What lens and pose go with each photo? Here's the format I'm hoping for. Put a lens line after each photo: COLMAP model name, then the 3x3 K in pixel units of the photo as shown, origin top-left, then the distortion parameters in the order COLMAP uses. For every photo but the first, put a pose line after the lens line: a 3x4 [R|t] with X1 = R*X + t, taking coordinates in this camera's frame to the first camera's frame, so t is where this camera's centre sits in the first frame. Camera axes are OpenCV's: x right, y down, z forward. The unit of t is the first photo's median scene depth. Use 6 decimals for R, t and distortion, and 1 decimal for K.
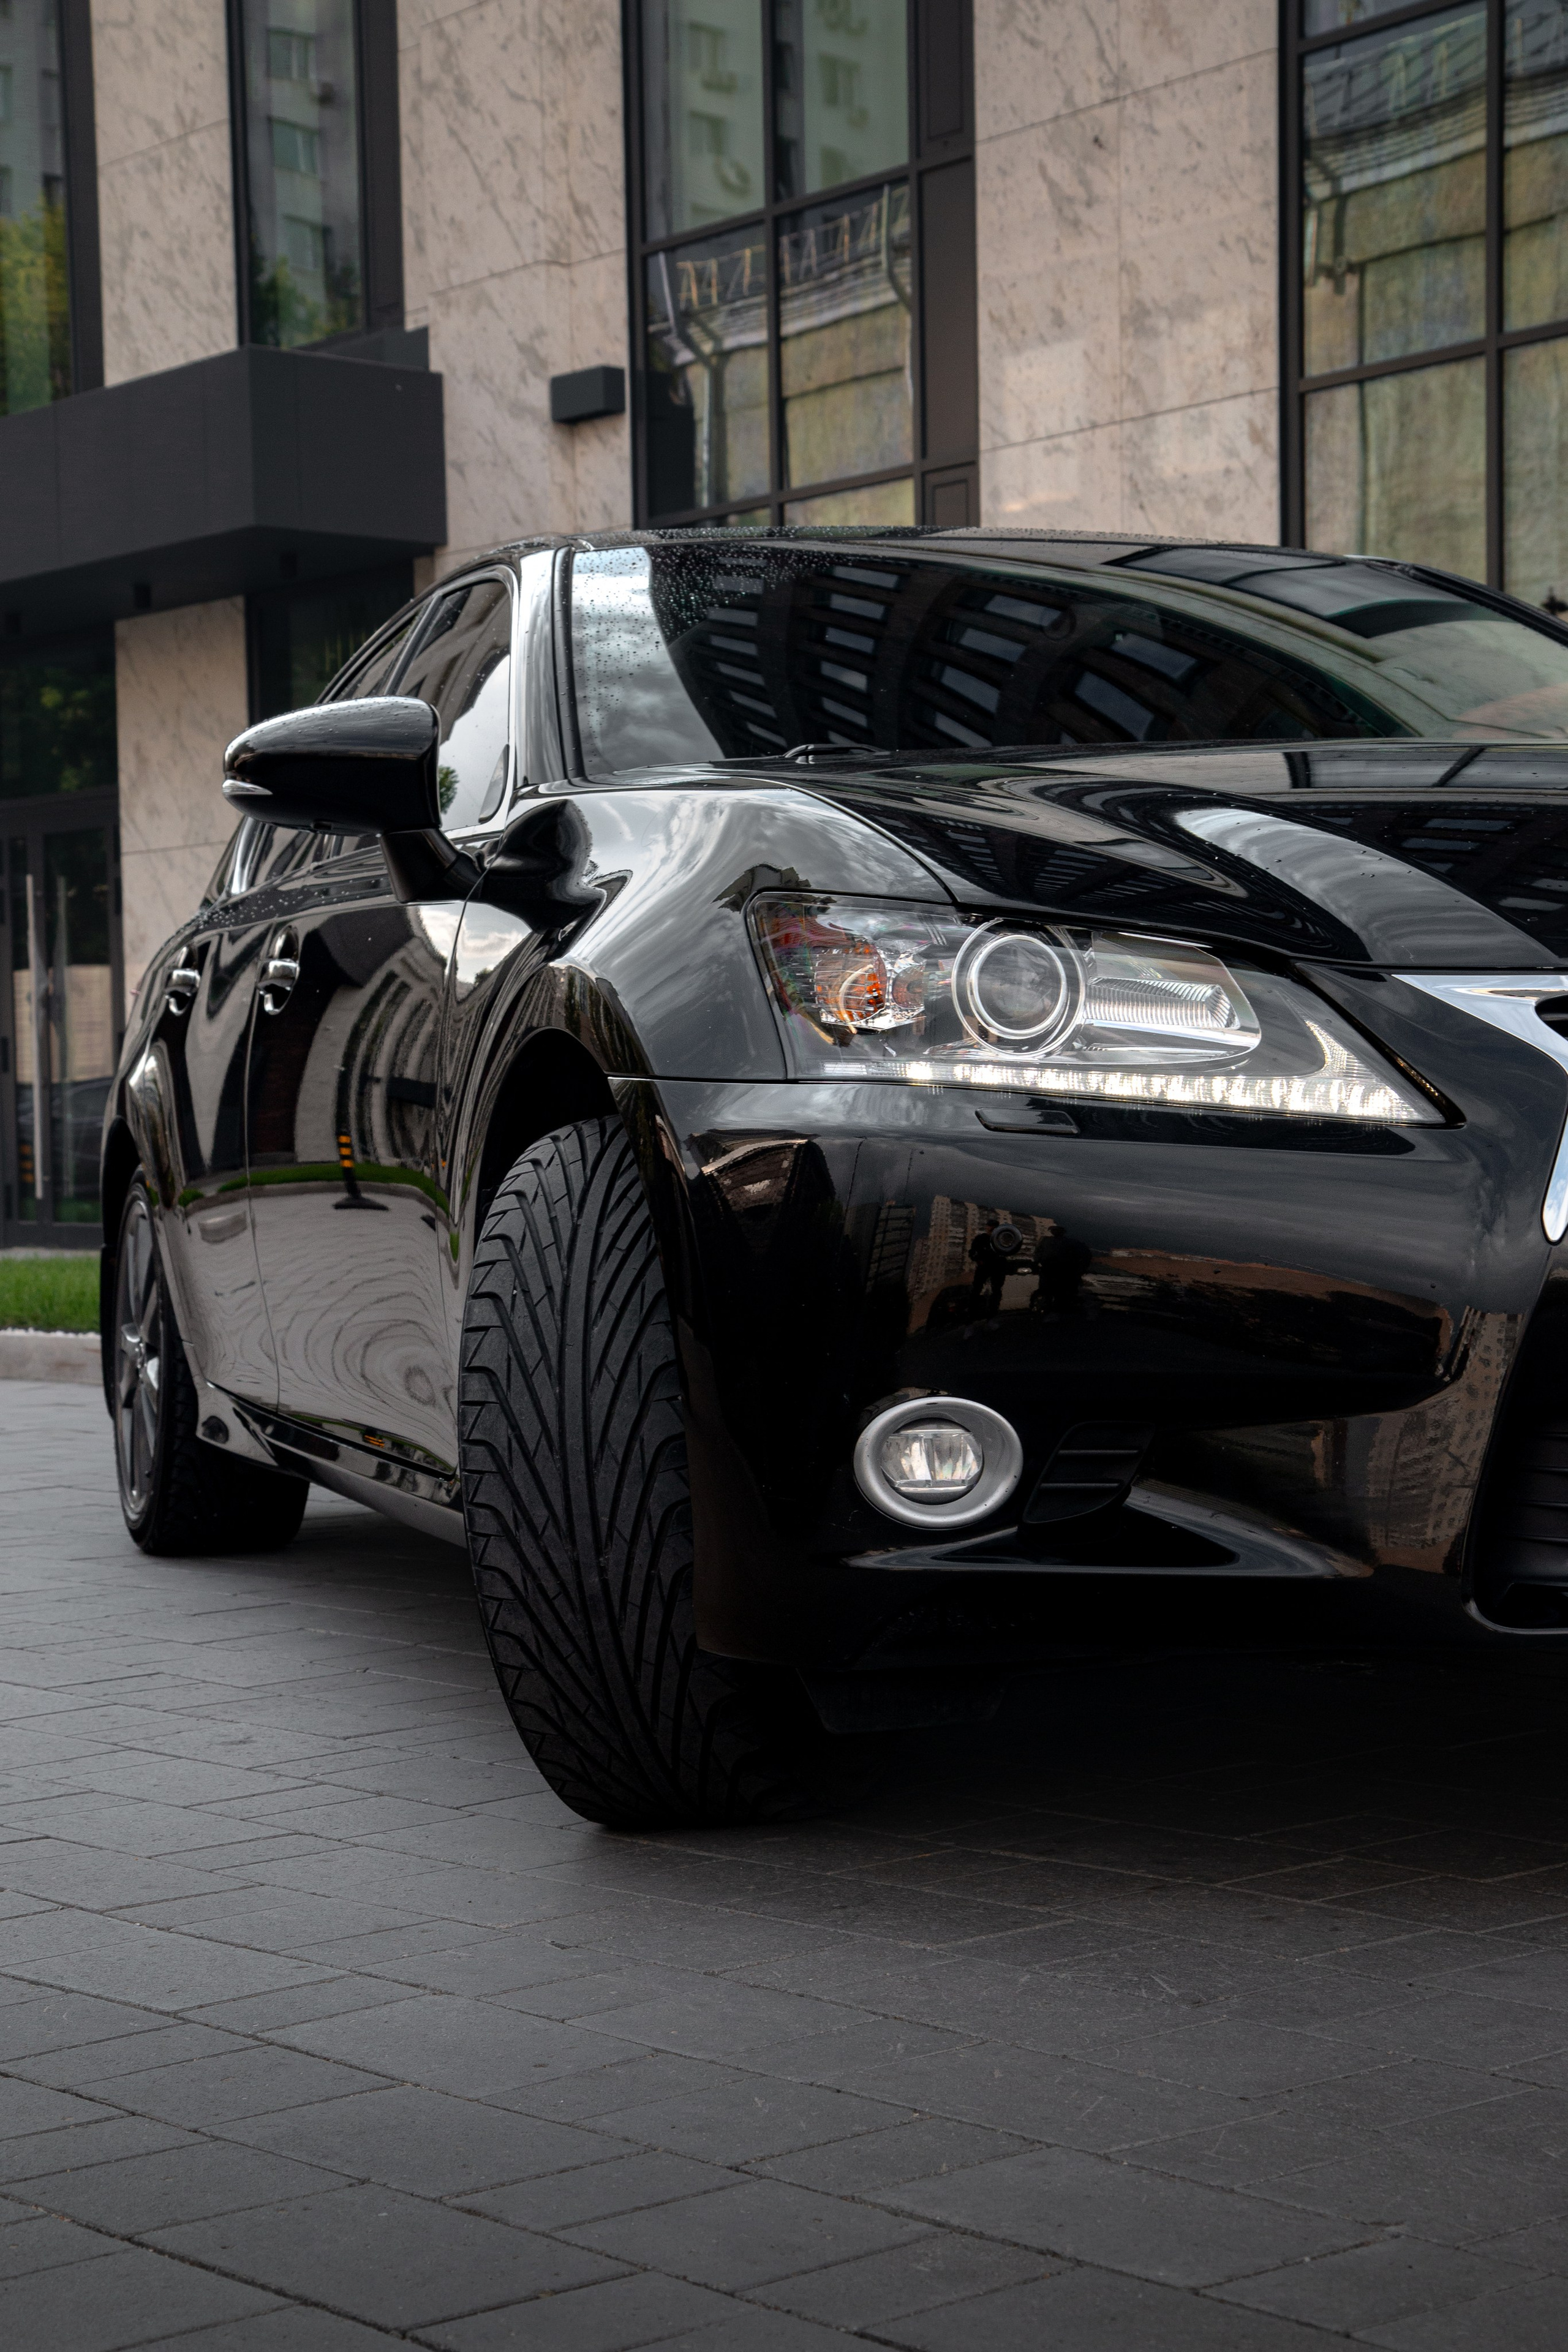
lens RADIAL K [[3864.8, 0, 757.8], [0, 3864.8, 1246.9], [0, 0, 1]] dist [0.113537, 0.354682]
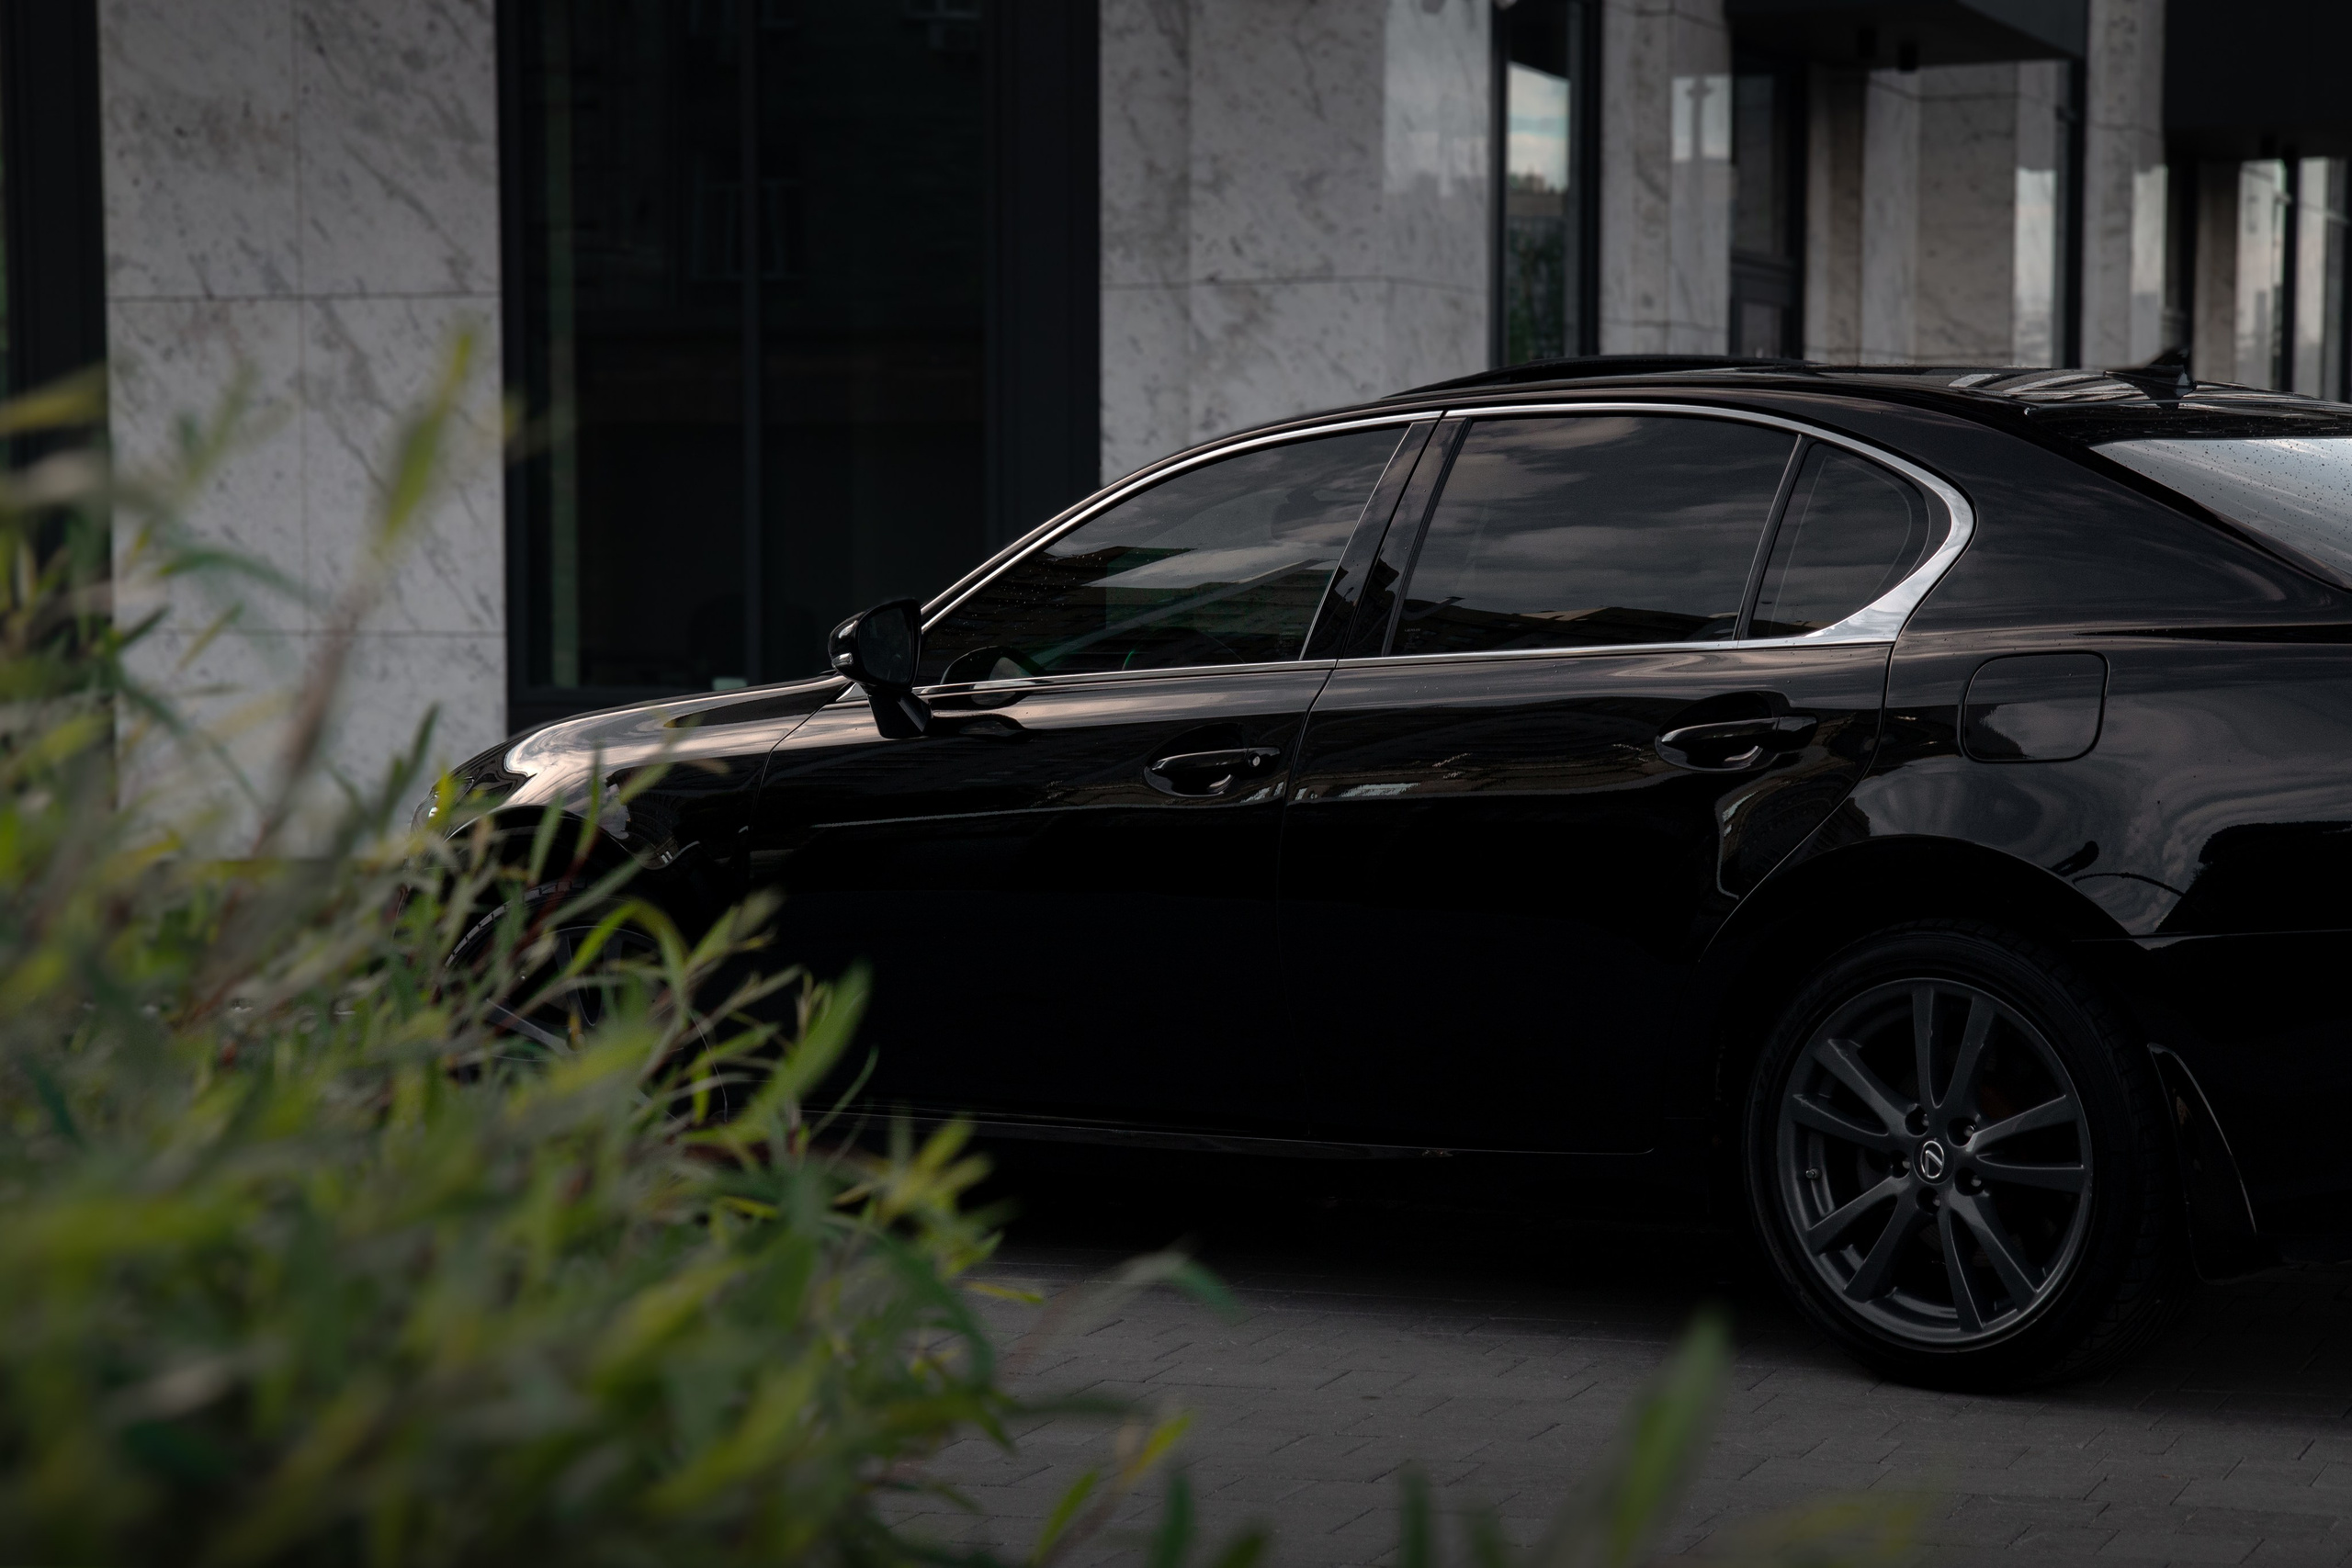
lens RADIAL K [[4768.0, 0, 1176.0], [0, 4768.0, 784.0], [0, 0, 1]] dist [0.281167, 0.169312]
pose [[0.875669, -0.006998, 0.482862, -0.241715], [0.002935, 0.999954, 0.009170, -0.021980], [-0.482904, -0.006612, 0.875649, -0.094369]]
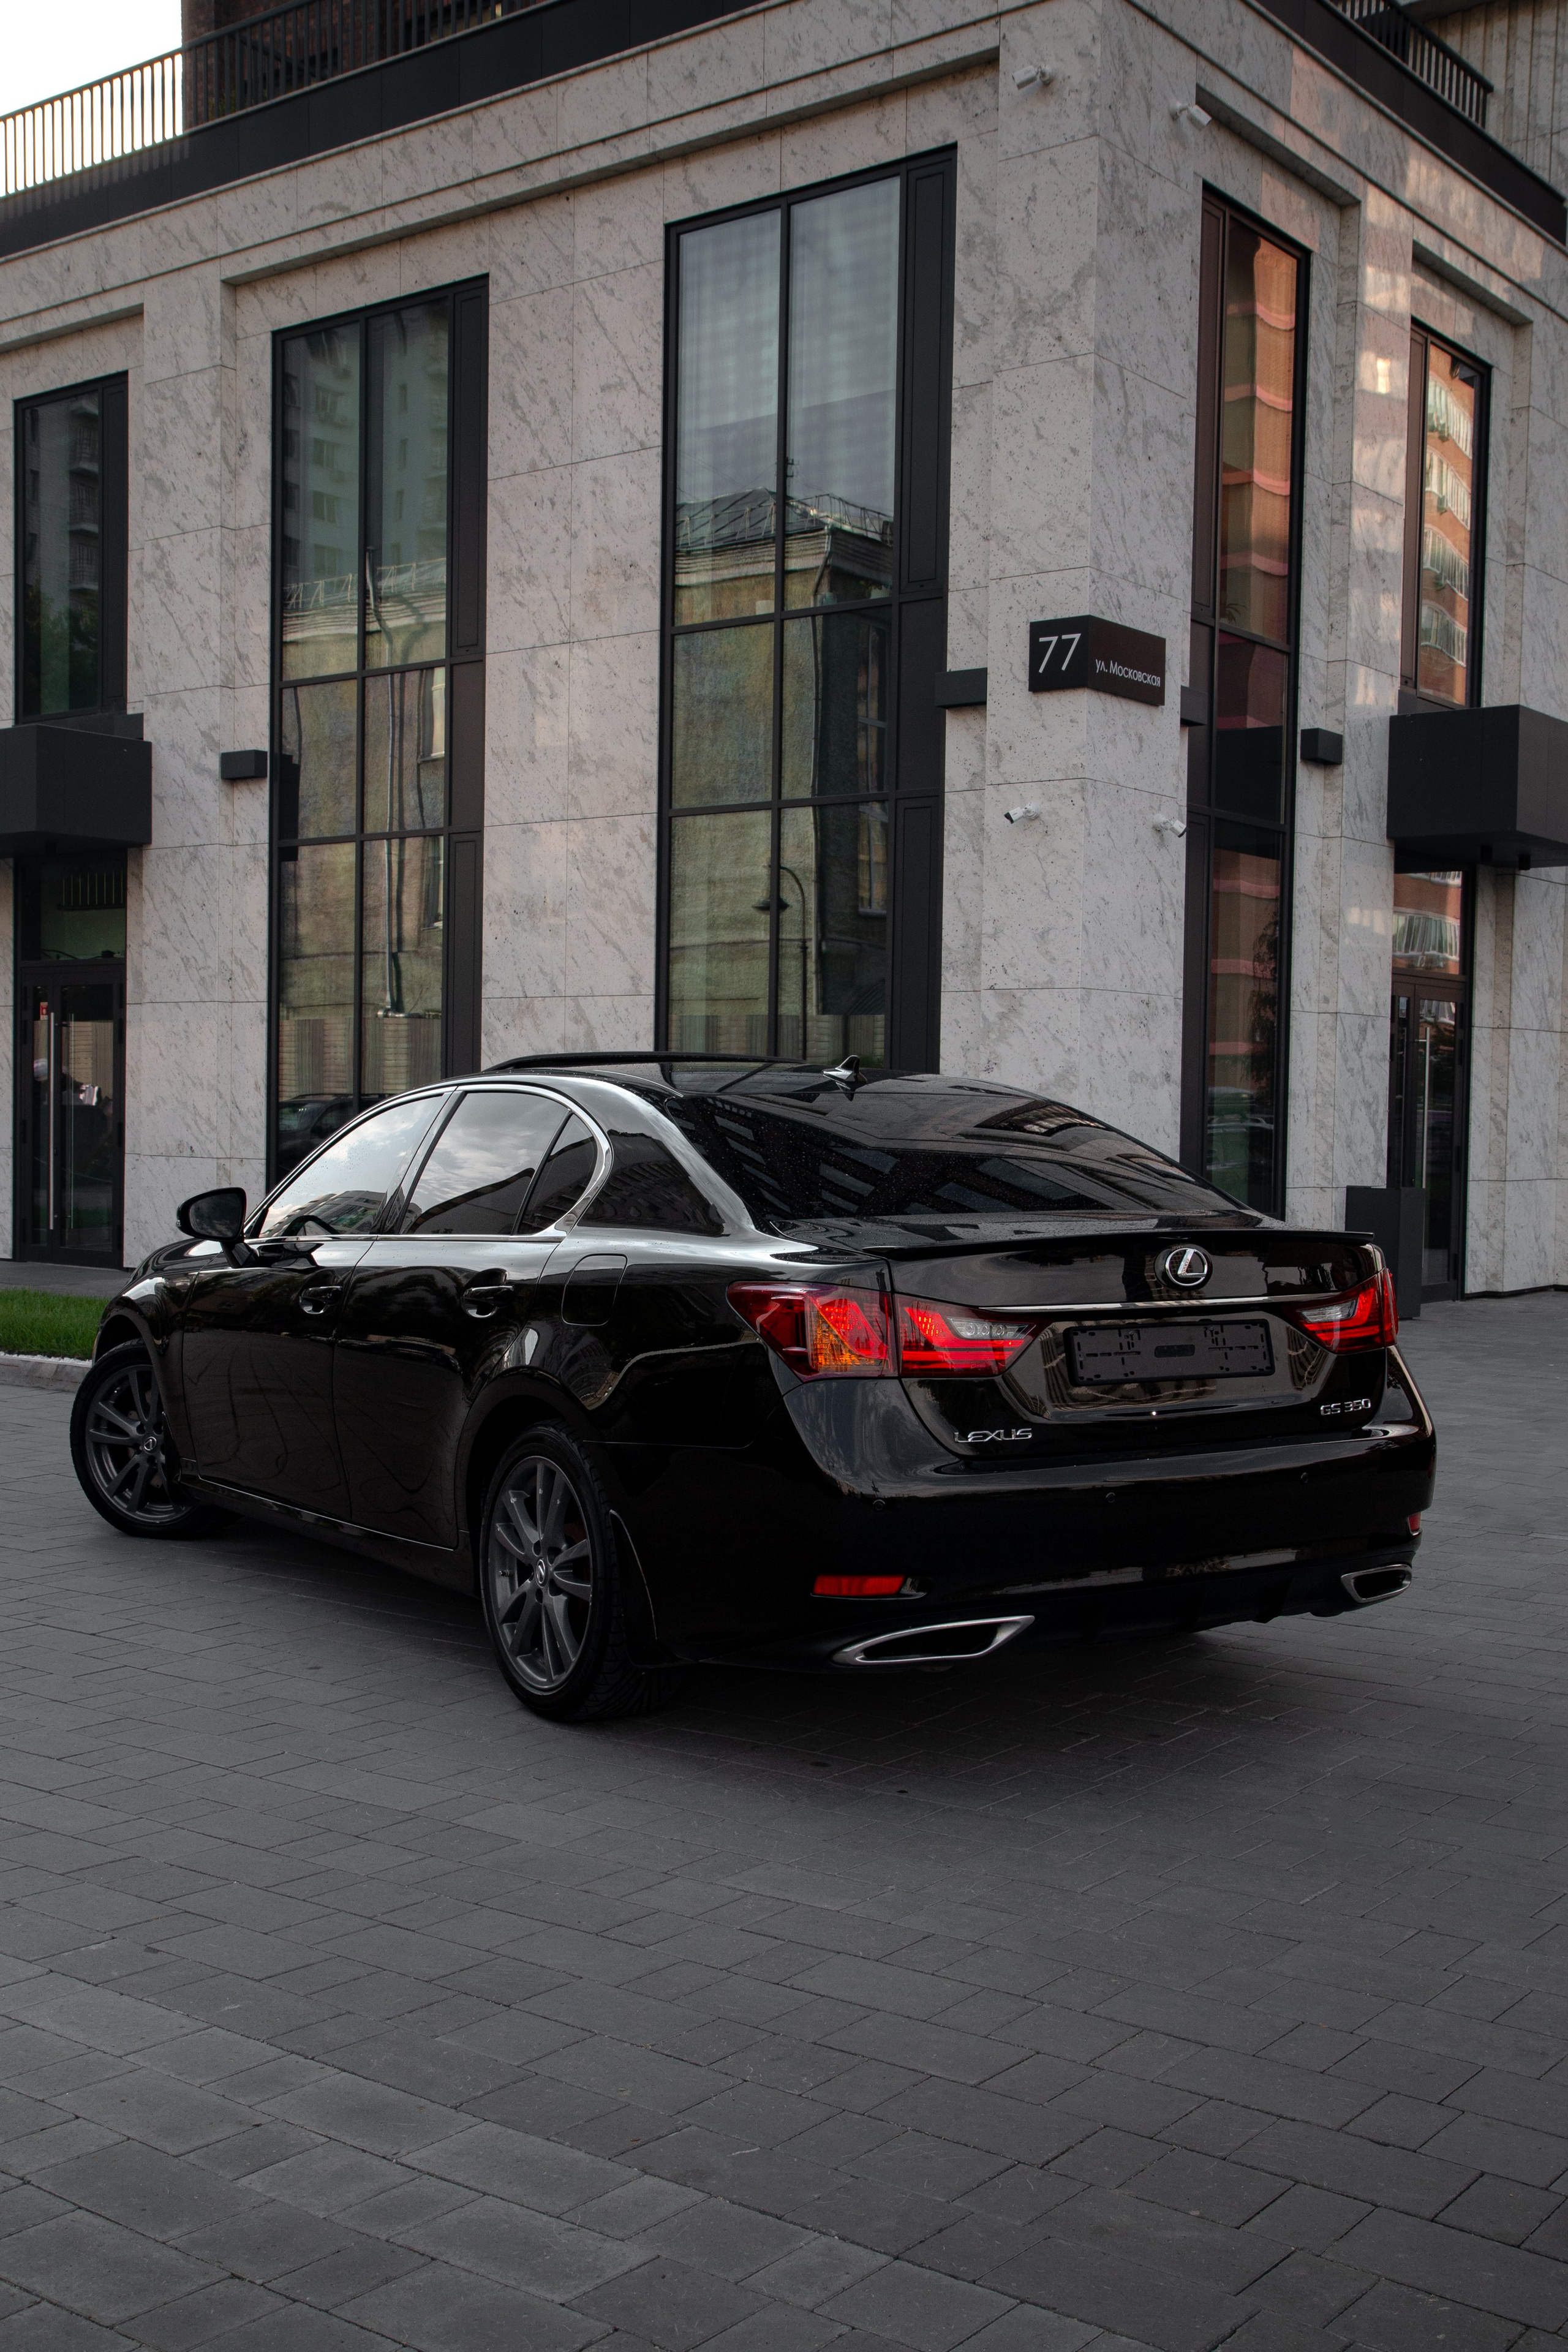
lens RADIAL K [[2456.5, 0, 781.0], [0, 2456.5, 1186.6], [0, 0, 1]] dist [-0.014072, 0.179576]
pose [[0.975768, 0.027427, 0.217082, -0.042883], [-0.026816, 0.999624, -0.005759, -0.035809], [-0.217159, -0.000201, 0.976136, -0.096242]]
